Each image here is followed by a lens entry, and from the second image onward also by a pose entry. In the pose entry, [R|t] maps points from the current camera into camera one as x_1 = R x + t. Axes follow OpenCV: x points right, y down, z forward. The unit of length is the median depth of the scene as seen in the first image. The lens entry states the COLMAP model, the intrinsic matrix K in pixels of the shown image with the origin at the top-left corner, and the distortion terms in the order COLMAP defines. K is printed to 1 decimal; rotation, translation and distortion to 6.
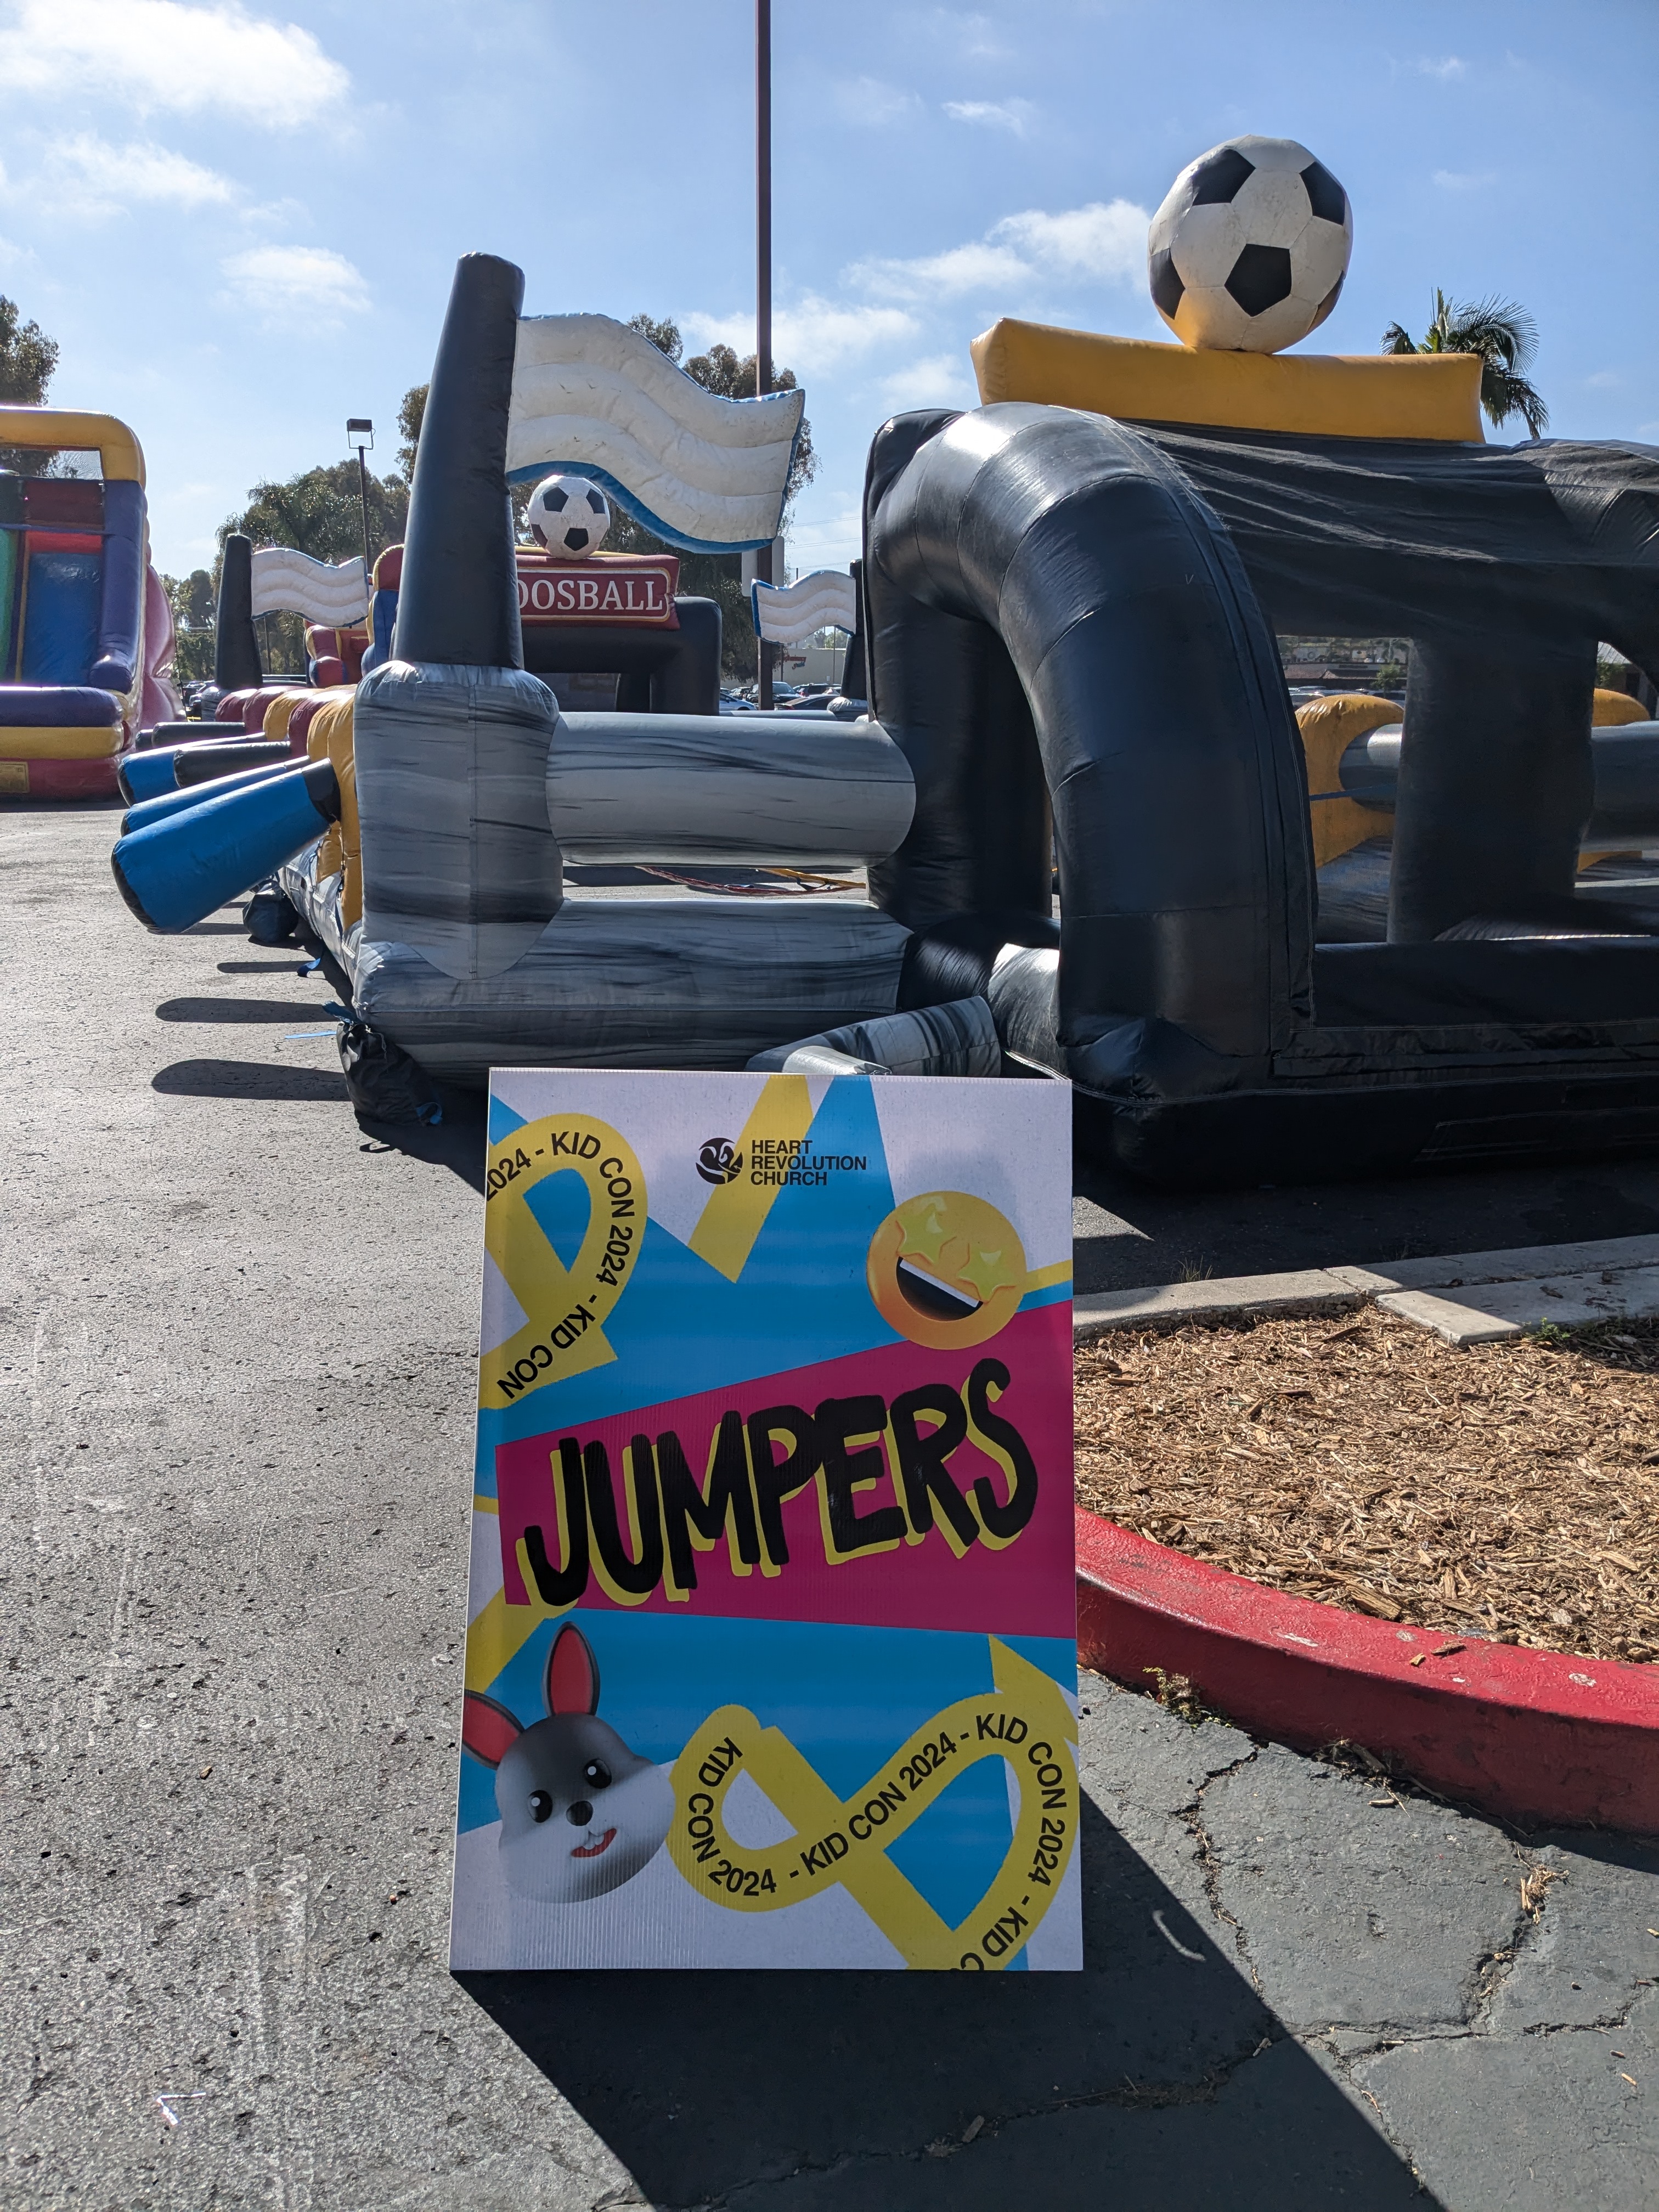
lens RADIAL K [[1723.2, 0, 829.7], [0, 1723.2, 1191.1], [0, 0, 1]] dist [-0.001772, -0.058858]
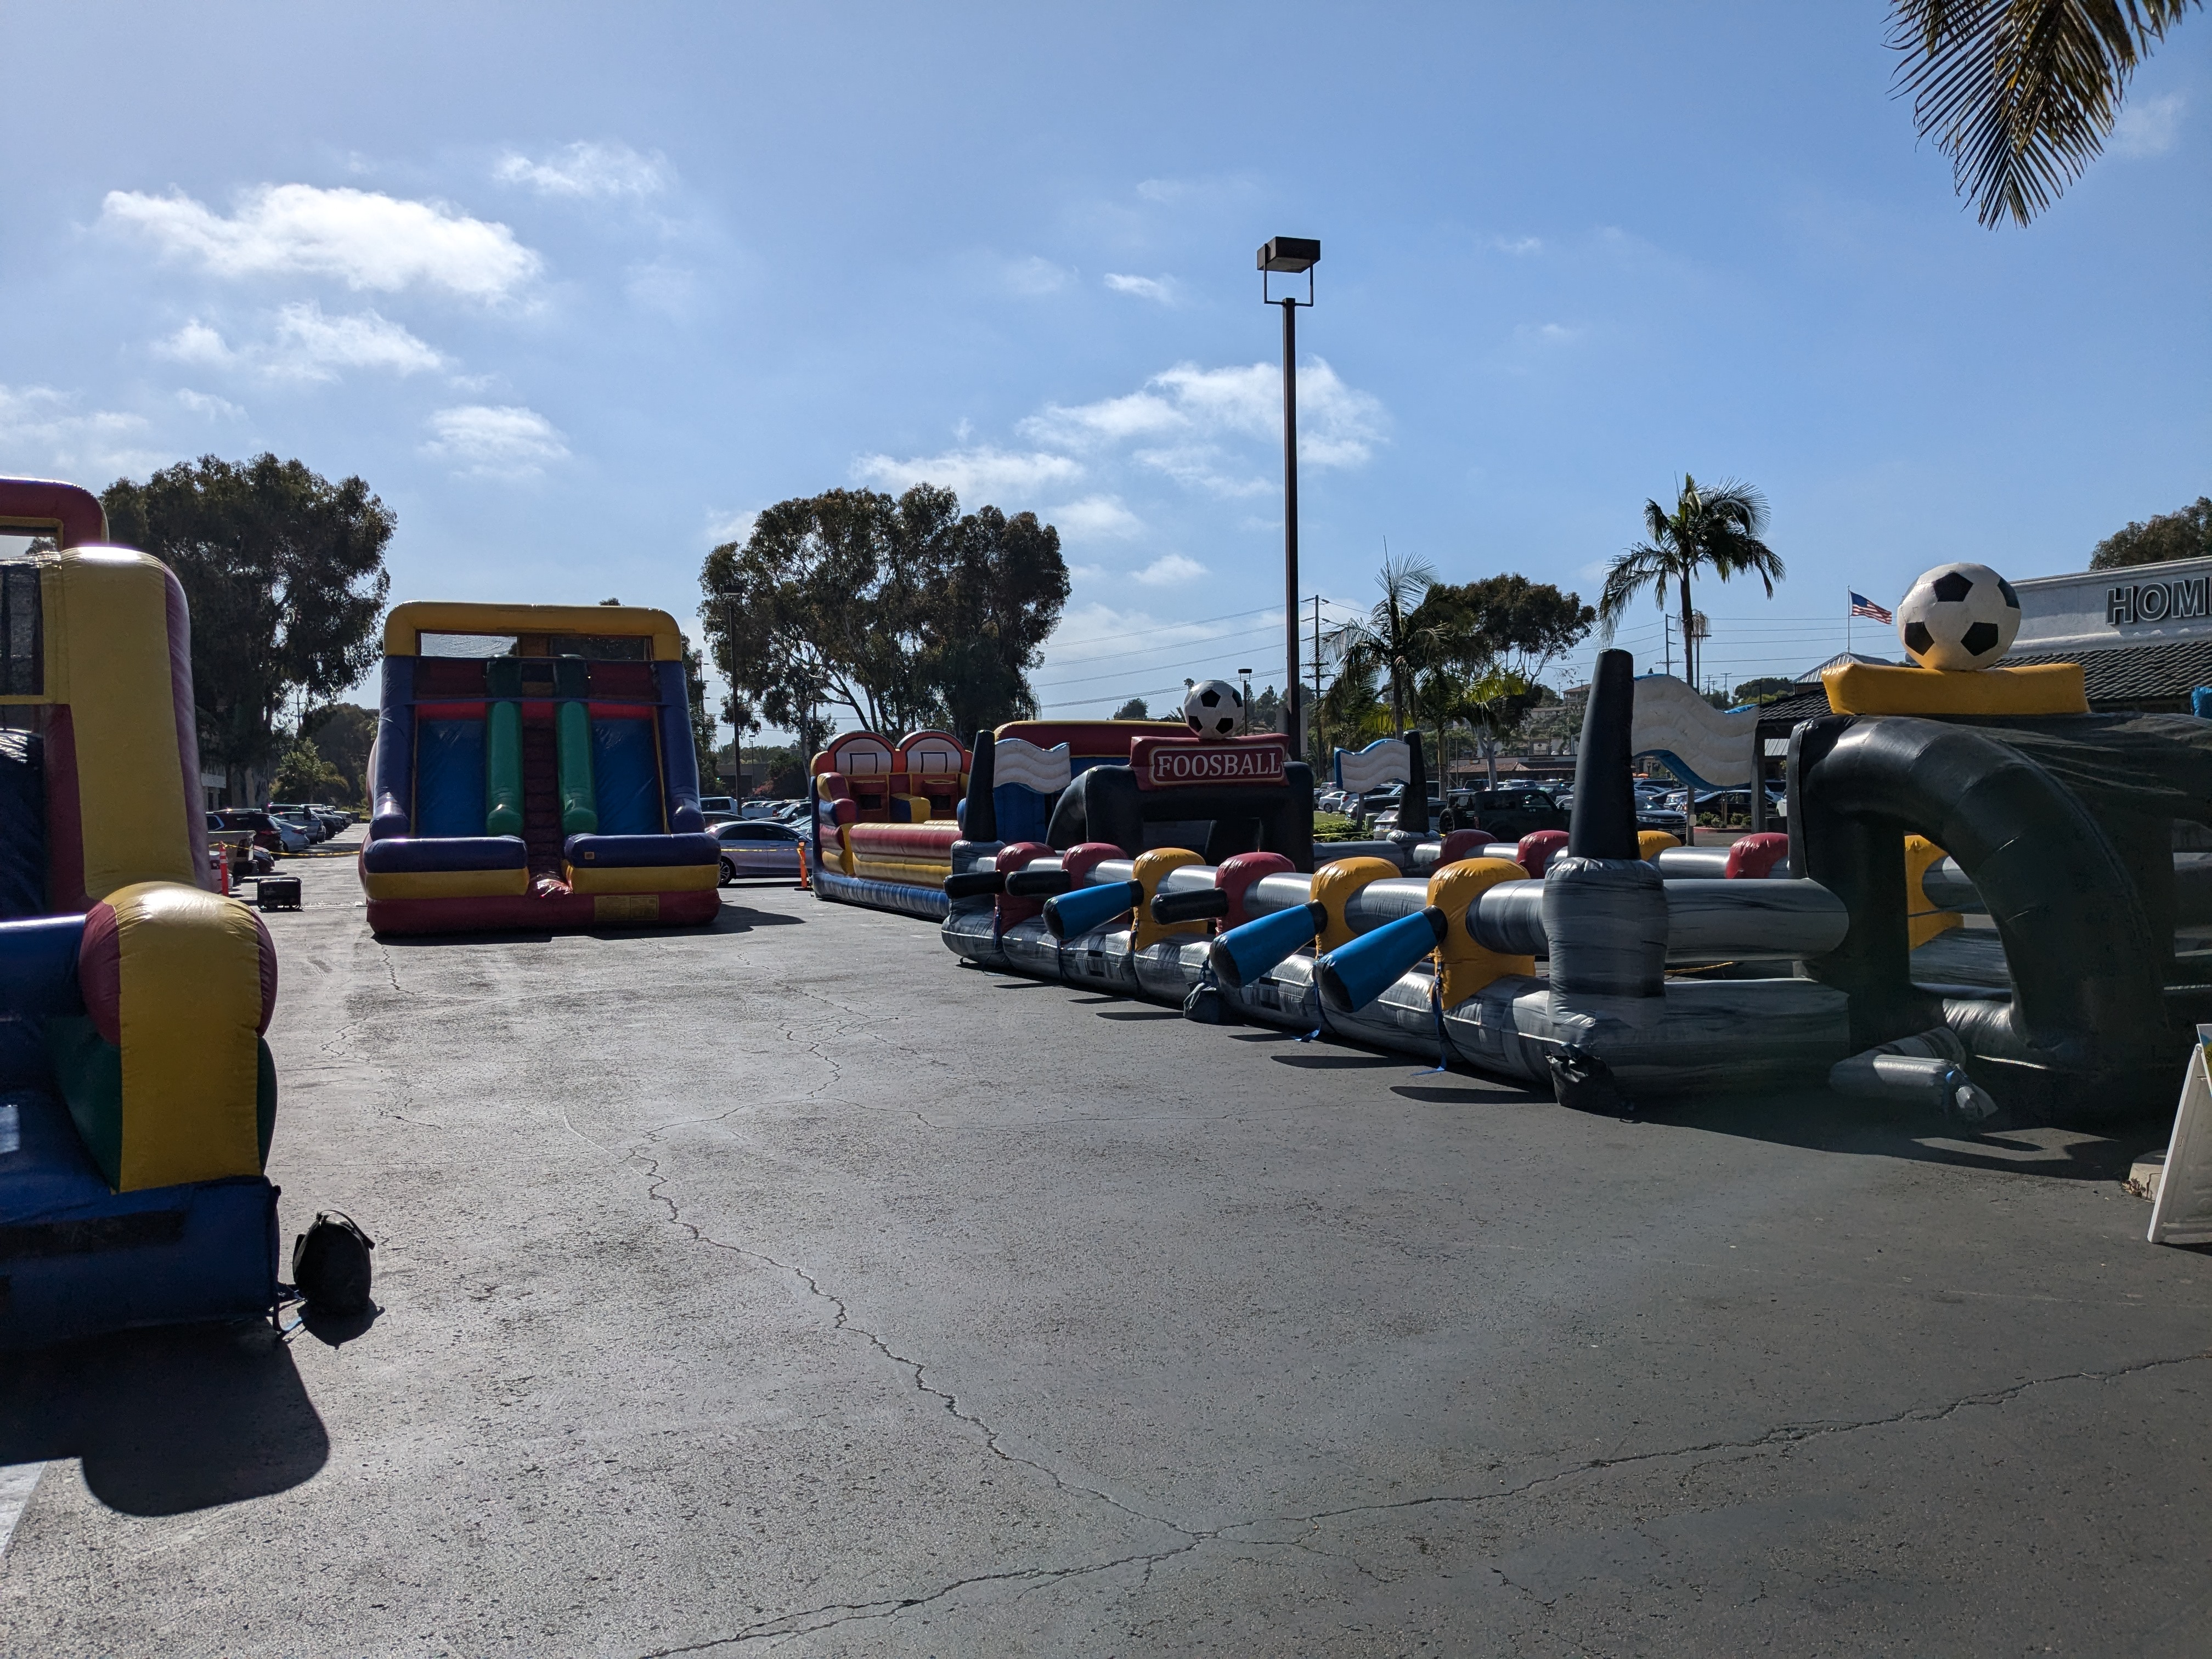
lens RADIAL K [[1723.2, 0, 1106.0], [0, 1723.2, 829.5], [0, 0, 1]] dist [-0.001772, -0.058858]
pose [[0.998529, -0.029241, 0.045660, -0.778167], [0.040040, 0.965497, -0.257316, 0.106085], [-0.036560, 0.258766, 0.965248, -0.699846]]
